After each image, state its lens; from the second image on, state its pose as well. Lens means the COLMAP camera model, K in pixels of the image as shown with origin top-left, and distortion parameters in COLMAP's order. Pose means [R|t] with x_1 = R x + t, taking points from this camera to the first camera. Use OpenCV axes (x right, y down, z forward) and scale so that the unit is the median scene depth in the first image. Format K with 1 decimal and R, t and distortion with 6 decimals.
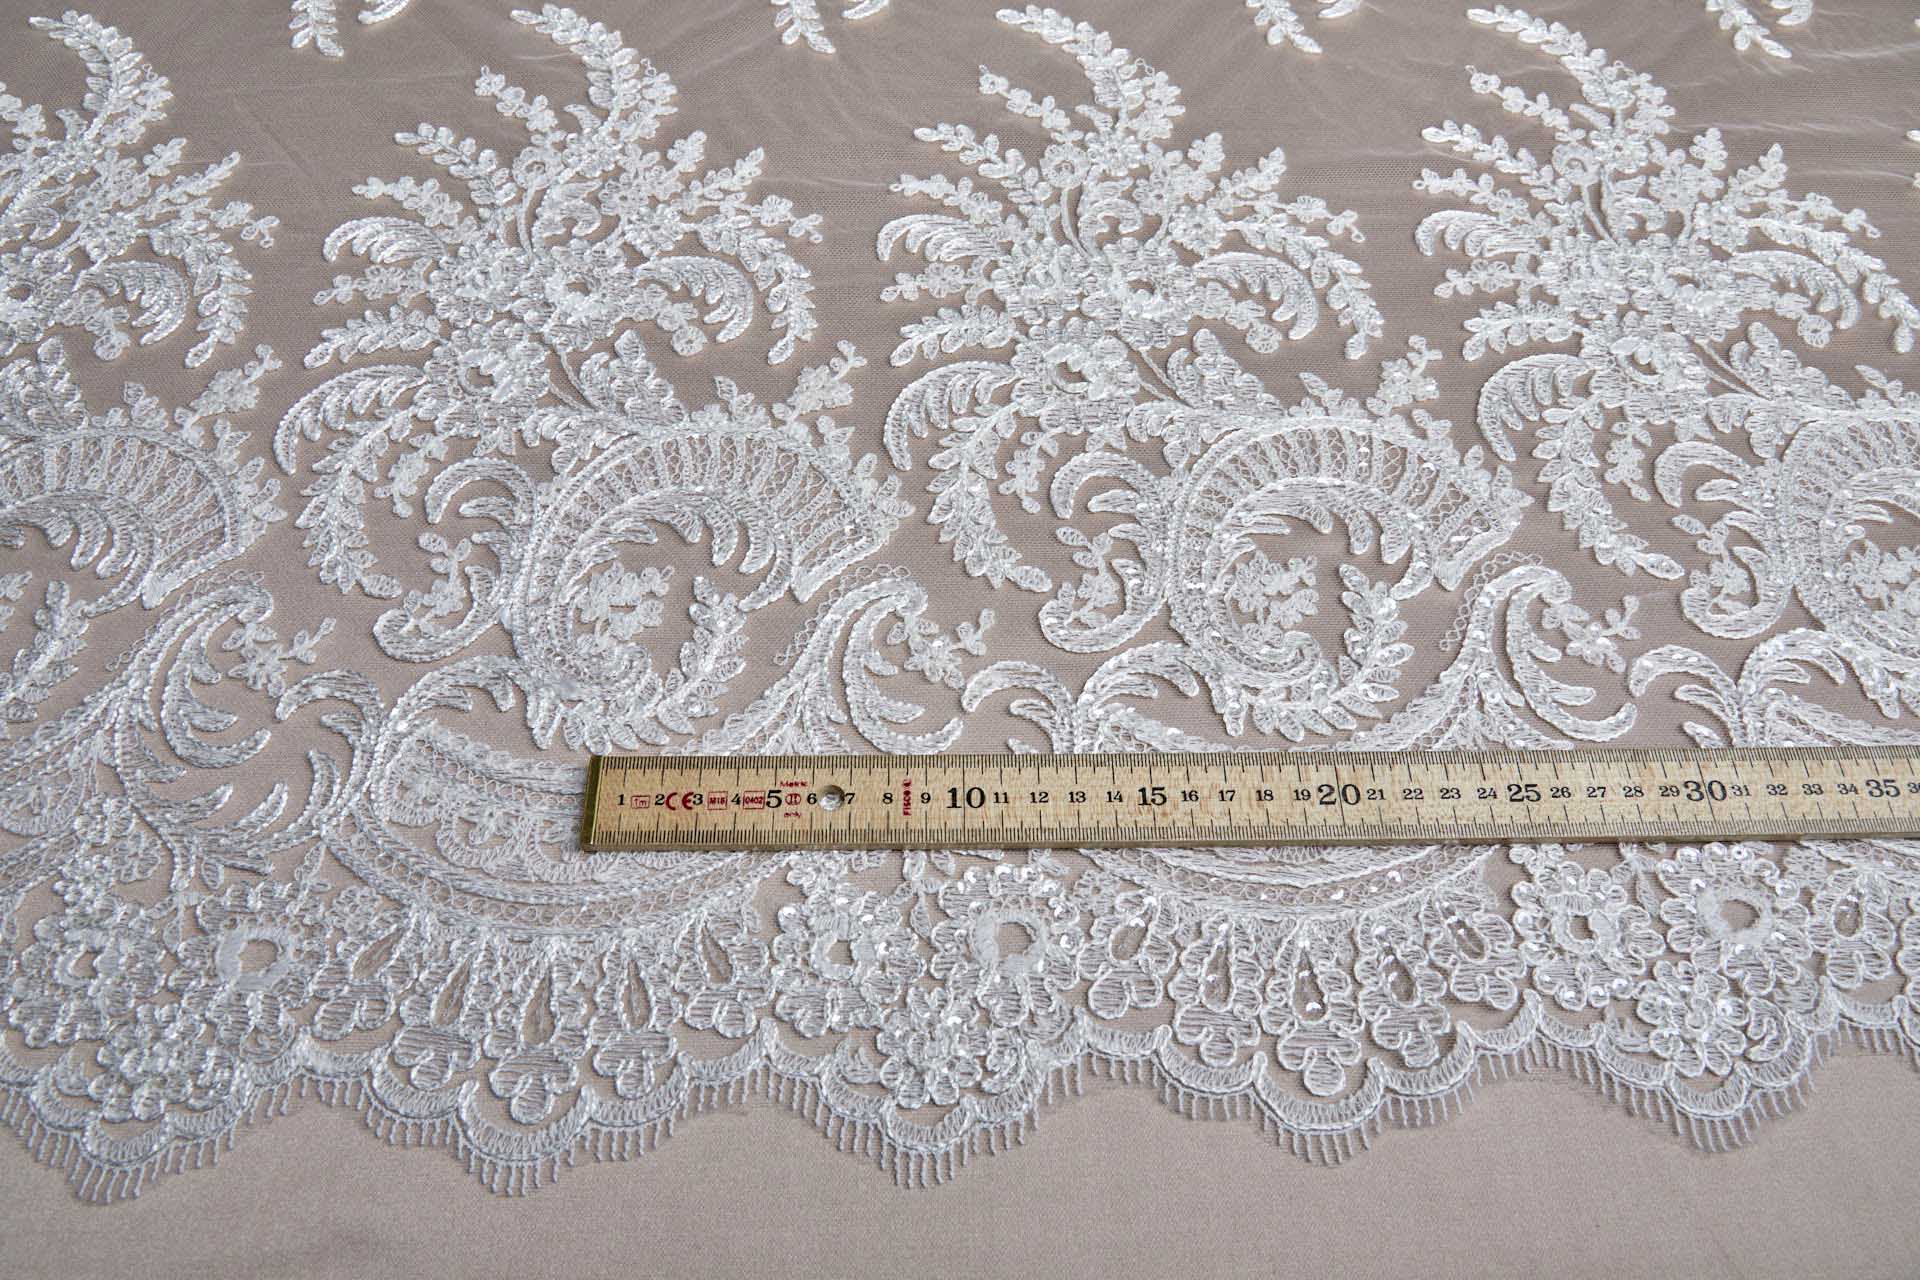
lens RADIAL K [[1397.4, 0, 980.0], [0, 1397.4, 589.8], [0, 0, 1]] dist [0.000299, -0.030403]
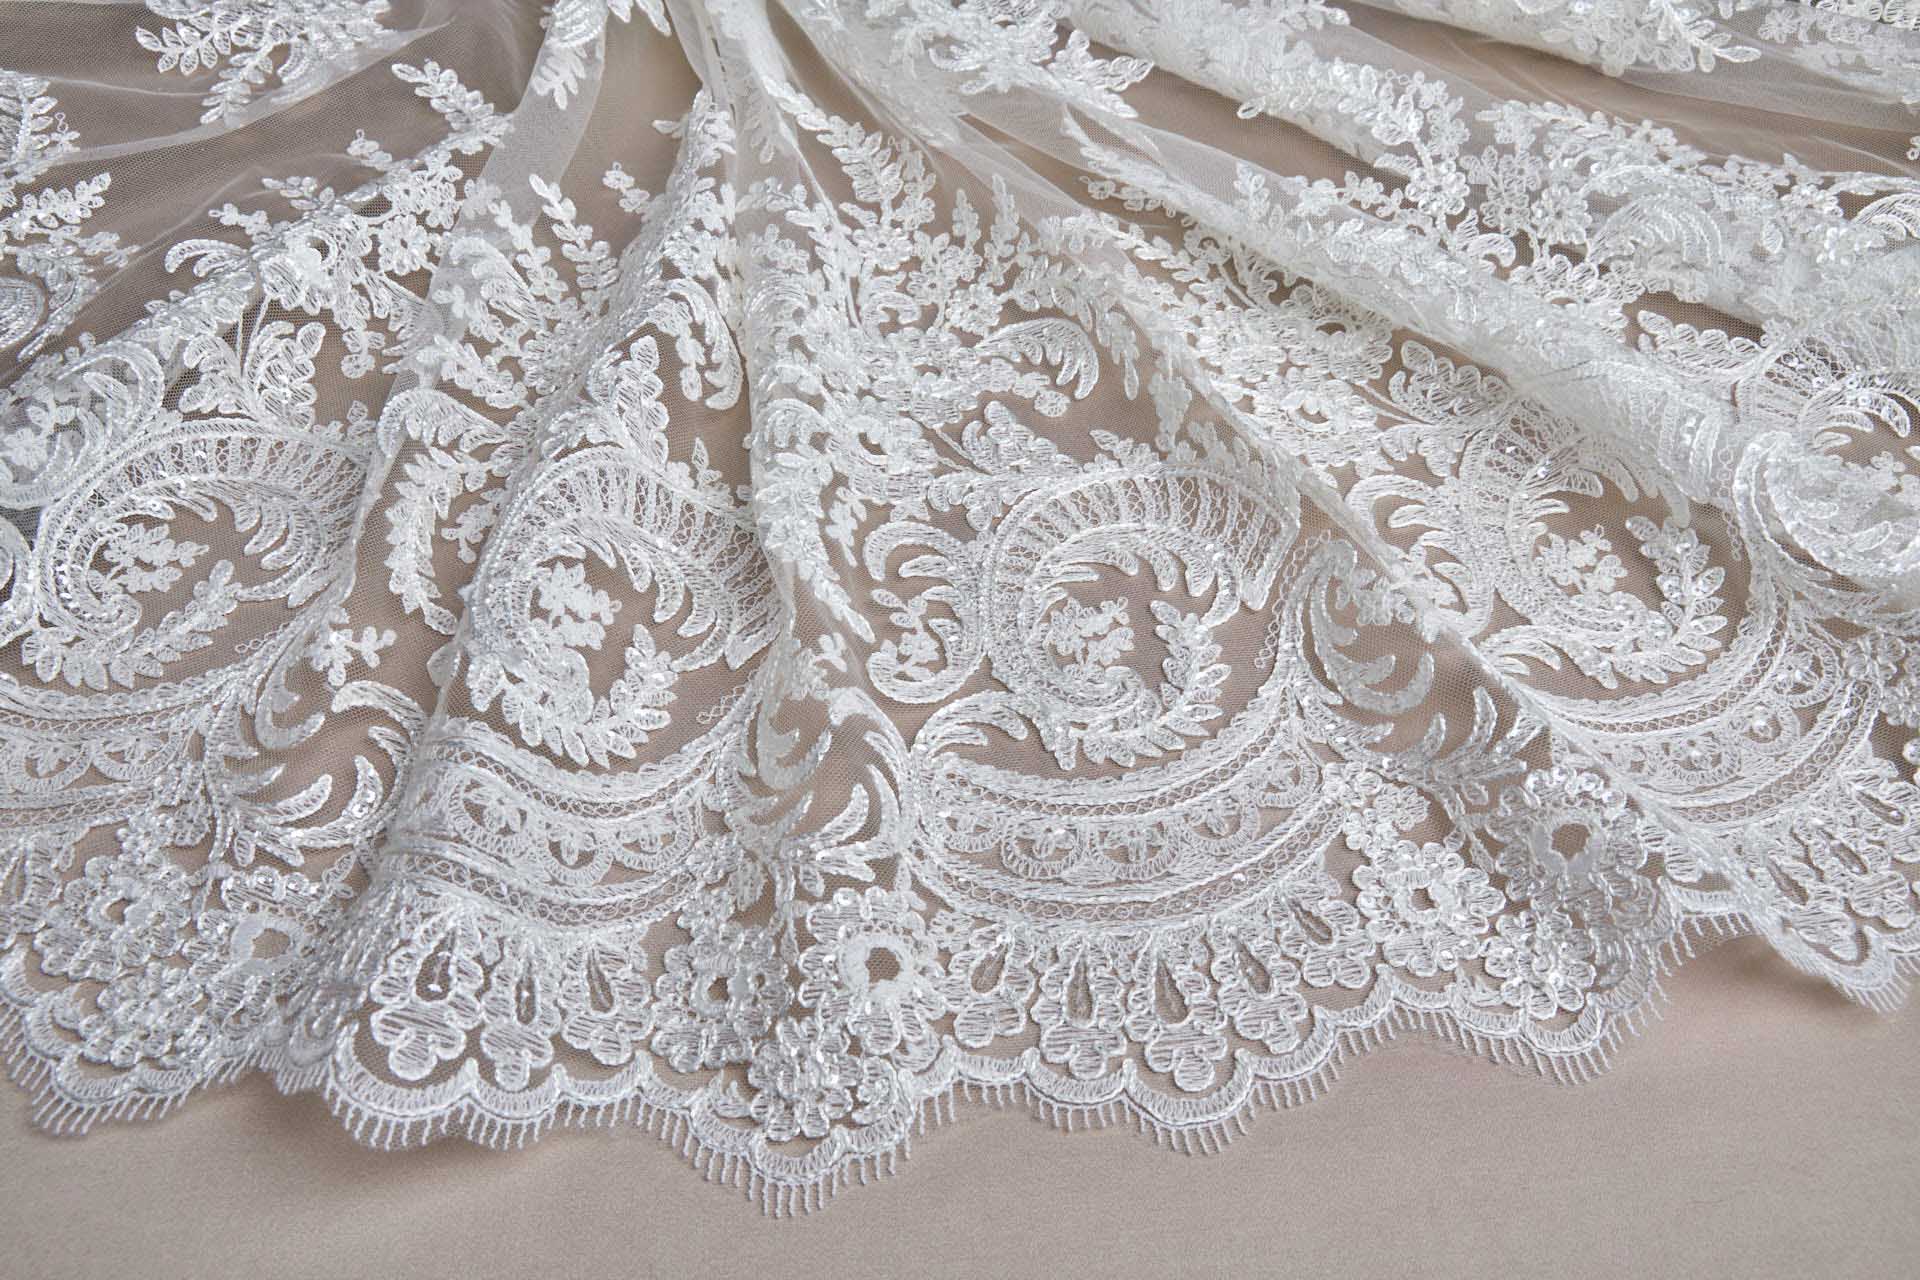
lens RADIAL K [[1564.9, 0, 963.5], [0, 1564.9, 578.2], [0, 0, 1]] dist [-0.064727, 0.039846]
pose [[0.987763, -0.117428, 0.102639, 0.008365], [0.131618, 0.980690, -0.144651, 0.117994], [-0.083670, 0.156390, 0.984145, -0.117782]]
